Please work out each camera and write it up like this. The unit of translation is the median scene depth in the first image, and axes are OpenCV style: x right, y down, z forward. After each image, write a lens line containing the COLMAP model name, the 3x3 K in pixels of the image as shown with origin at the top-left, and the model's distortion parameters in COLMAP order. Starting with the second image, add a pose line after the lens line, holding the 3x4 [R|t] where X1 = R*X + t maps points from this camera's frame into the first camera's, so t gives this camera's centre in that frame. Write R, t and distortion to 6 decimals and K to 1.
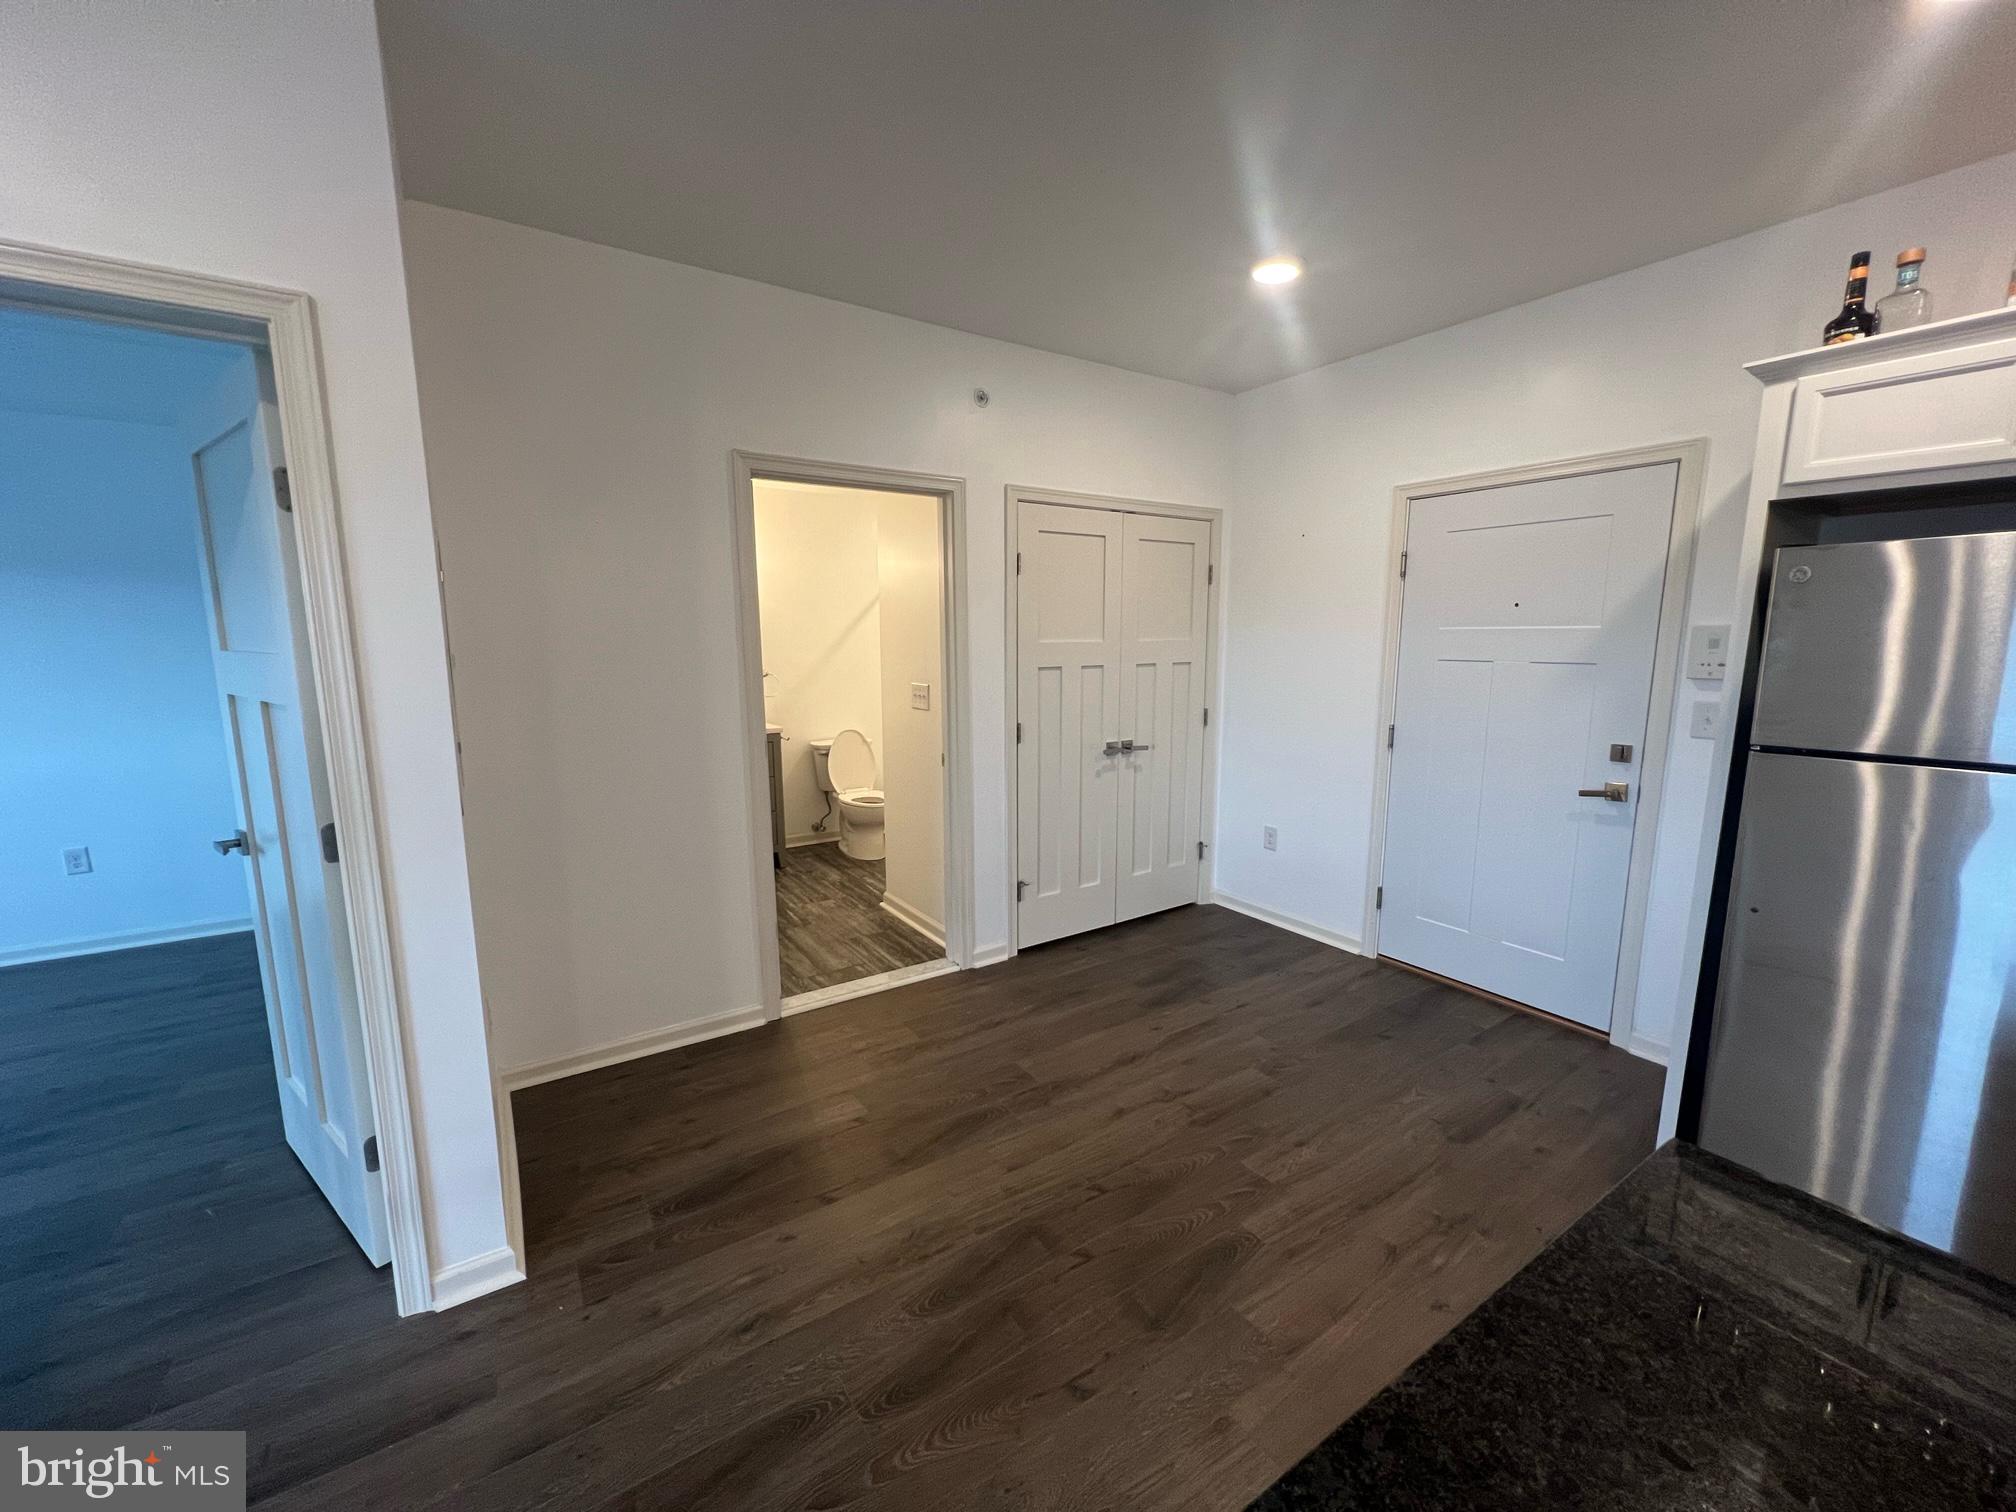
lens RADIAL K [[805.5, 0, 1004.9], [0, 805.5, 758.8], [0, 0, 1]] dist [0.000734, 0.000092]
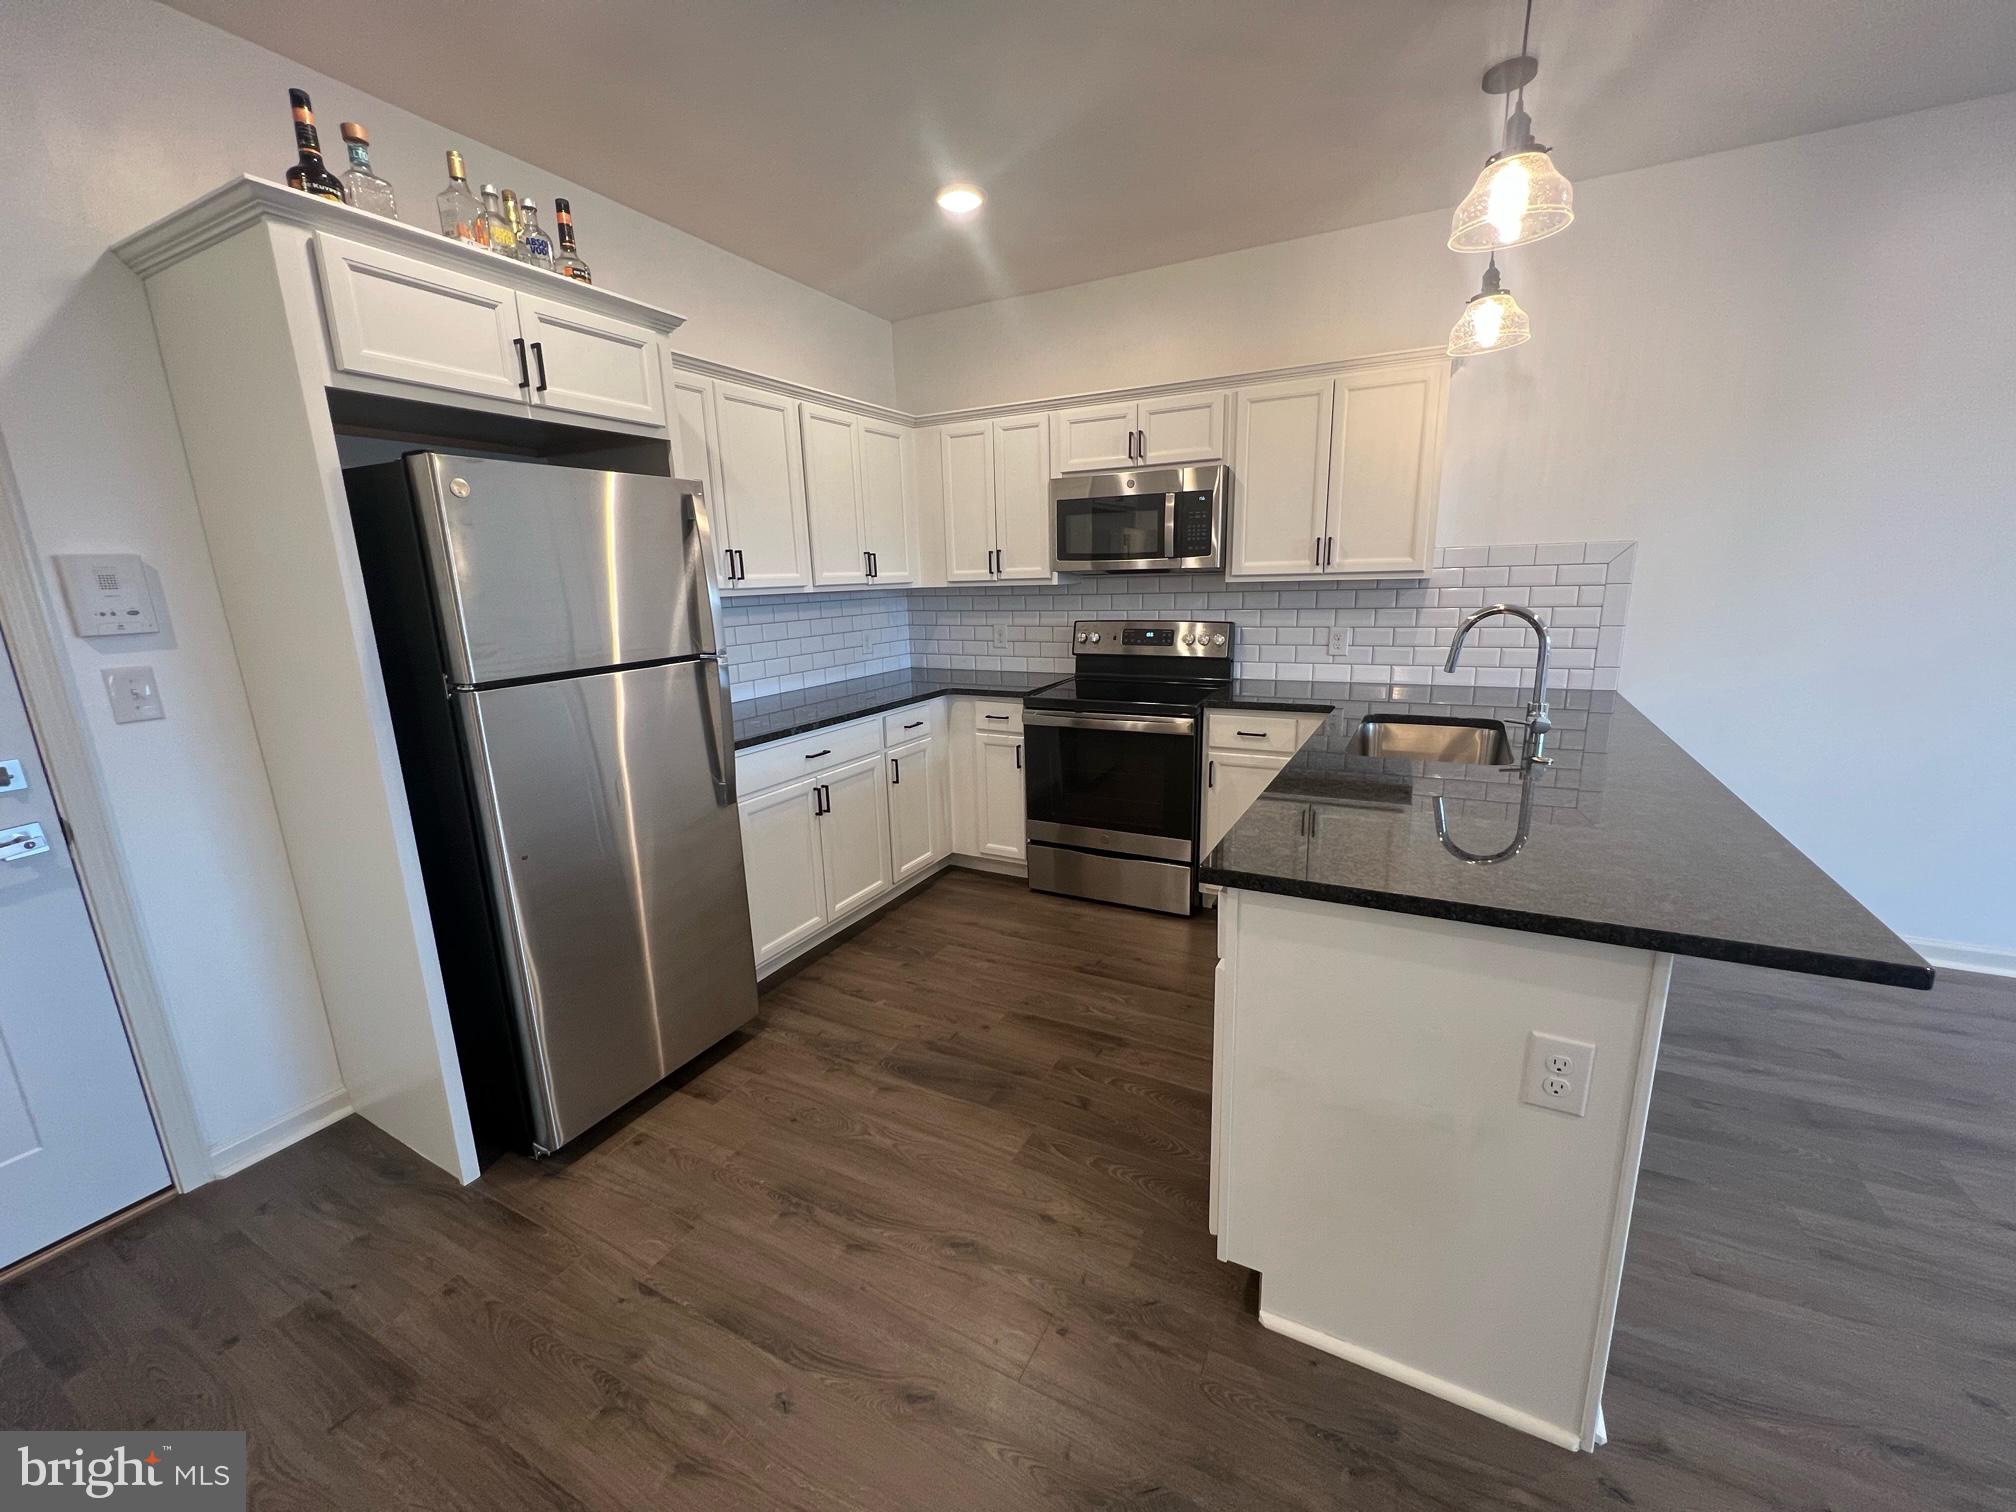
lens RADIAL K [[805.5, 0, 1004.9], [0, 805.5, 758.8], [0, 0, 1]] dist [0.000734, 0.000092]
pose [[-0.483562, -0.183748, 0.855806, -0.068688], [0.159745, 0.942772, 0.292682, -0.062145], [-0.860610, 0.278241, -0.426536, 0.527552]]
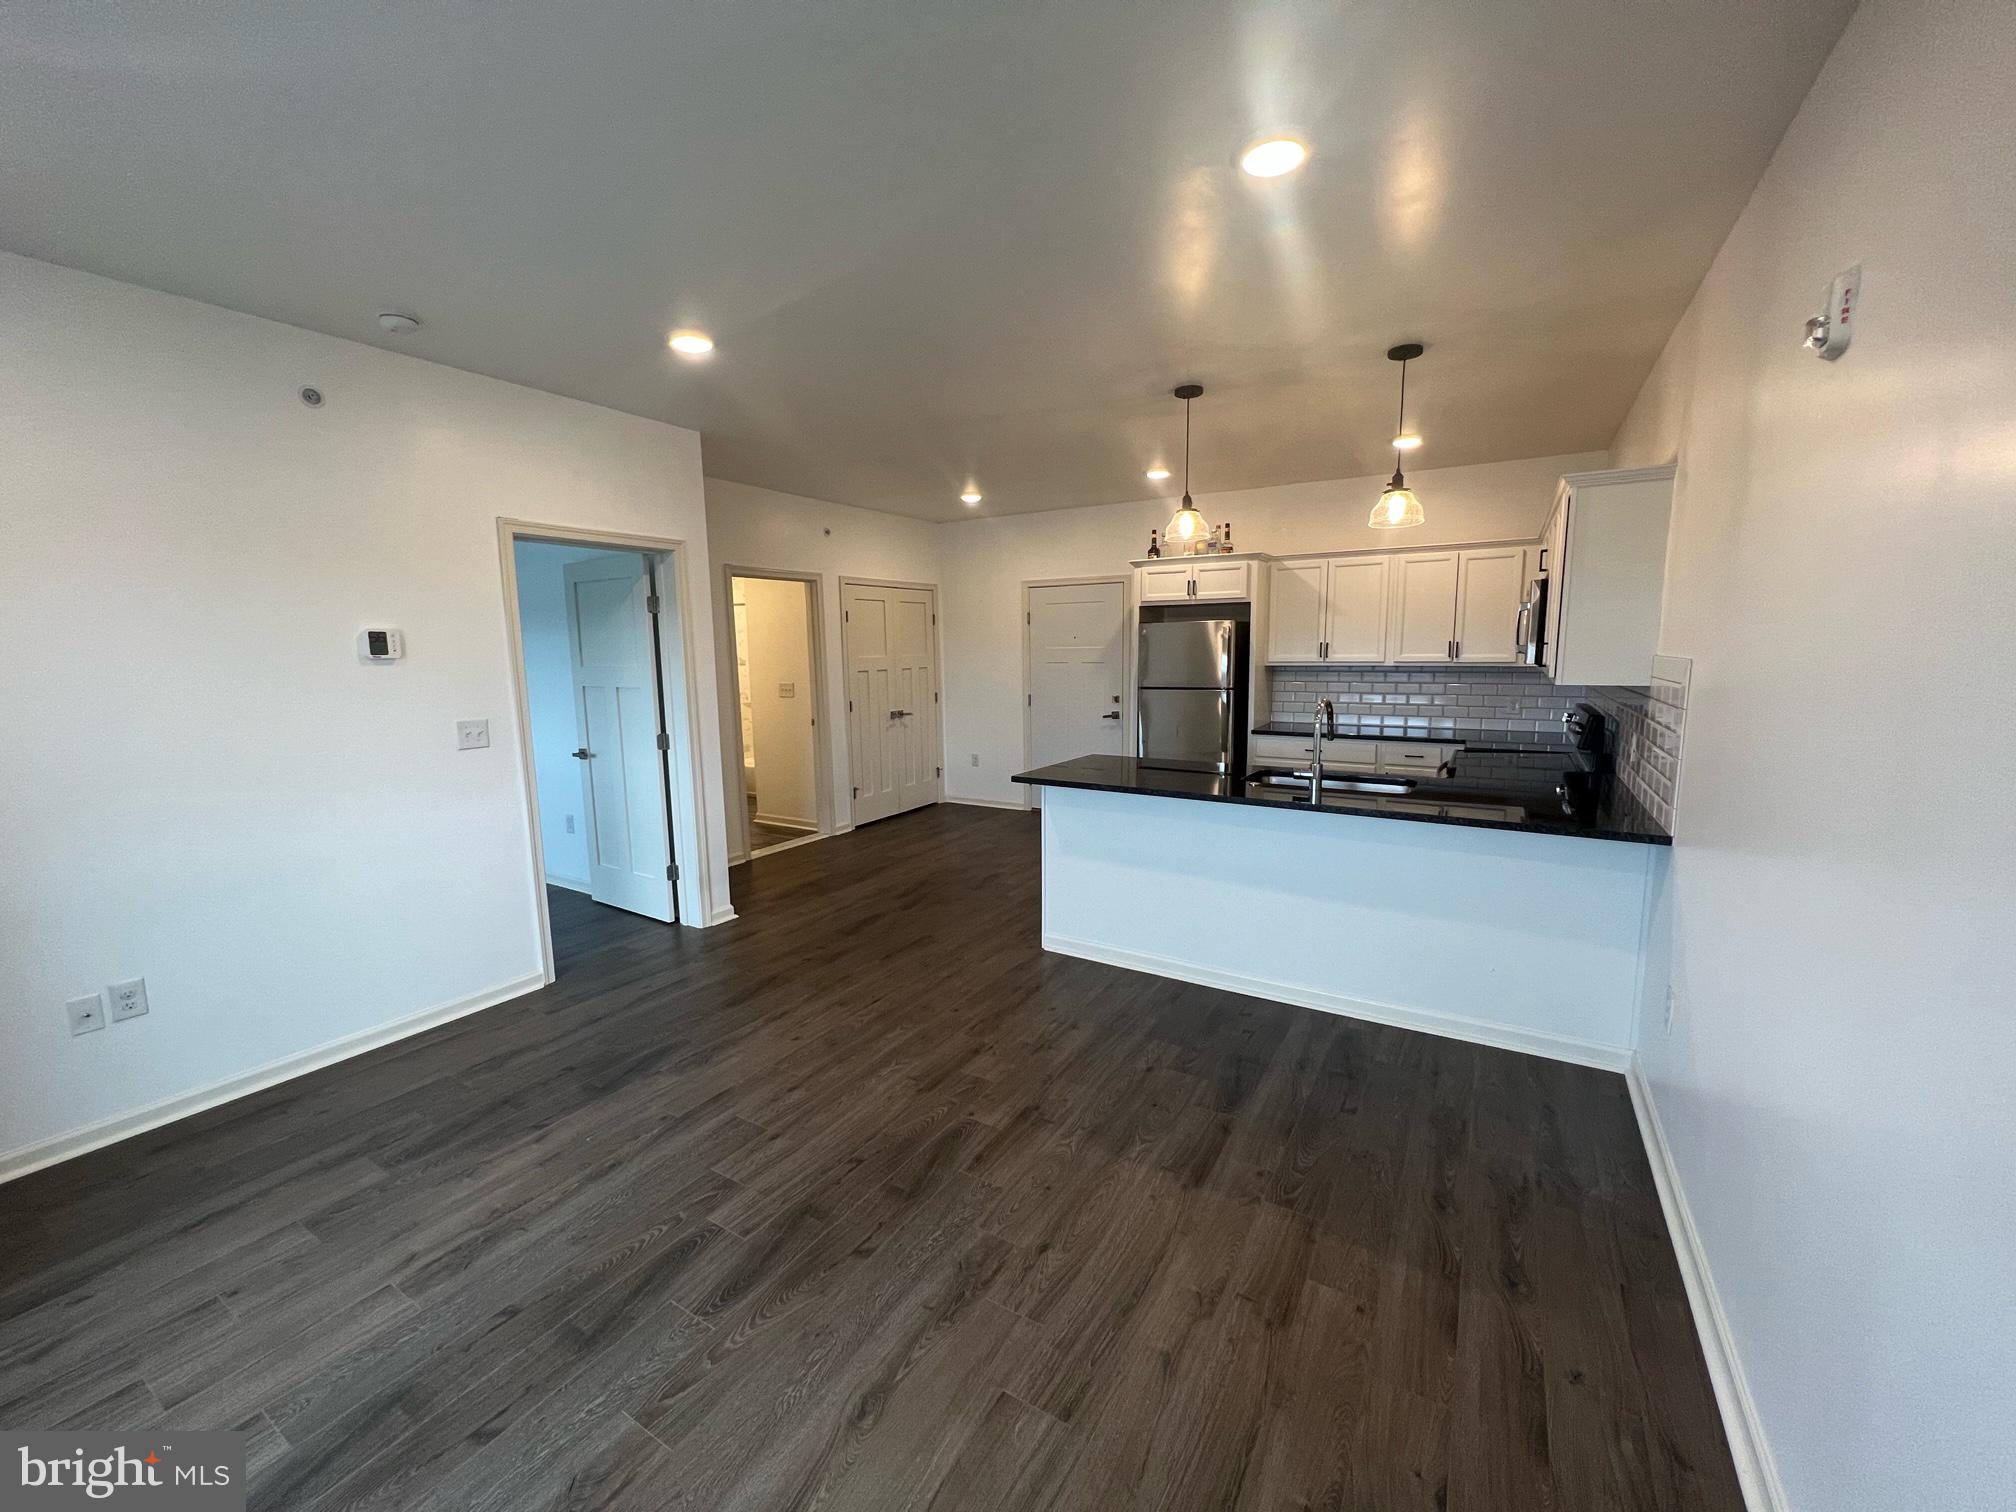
lens RADIAL K [[805.5, 0, 1004.9], [0, 805.5, 758.8], [0, 0, 1]] dist [0.000734, 0.000092]
pose [[0.907651, -0.070314, 0.413795, -0.478881], [0.076645, 0.997058, 0.001305, 0.123957], [-0.412669, 0.030531, 0.910369, -0.918380]]
